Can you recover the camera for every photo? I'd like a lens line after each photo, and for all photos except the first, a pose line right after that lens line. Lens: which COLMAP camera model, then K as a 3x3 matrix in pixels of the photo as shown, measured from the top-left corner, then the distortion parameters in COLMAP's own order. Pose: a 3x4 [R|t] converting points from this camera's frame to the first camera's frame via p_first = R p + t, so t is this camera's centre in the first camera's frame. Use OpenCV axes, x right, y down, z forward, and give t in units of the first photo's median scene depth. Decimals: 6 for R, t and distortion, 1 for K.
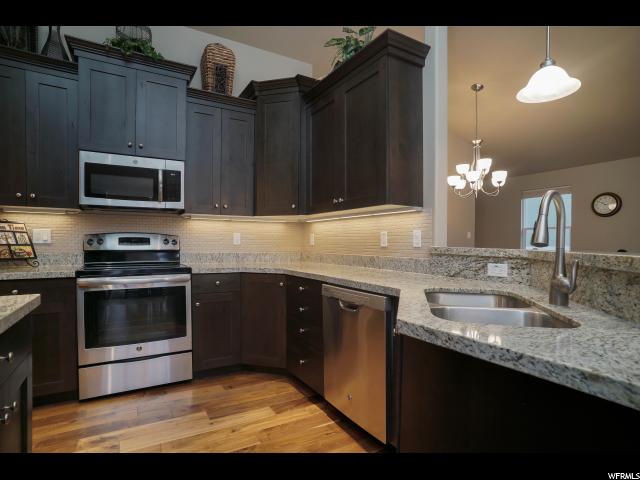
lens RADIAL K [[335.0, 0, 319.2], [0, 335.0, 251.3], [0, 0, 1]] dist [-0.016810, 0.001076]
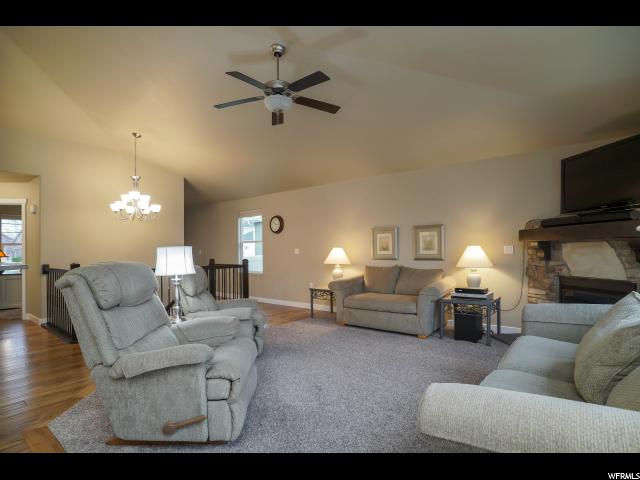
lens RADIAL K [[335.0, 0, 319.8], [0, 335.0, 245.9], [0, 0, 1]] dist [-0.016810, 0.001076]
pose [[0.948897, -0.011209, 0.315388, 1.180739], [0.023060, 0.999160, -0.033871, -0.006726], [-0.314743, 0.039413, 0.948358, -0.699189]]
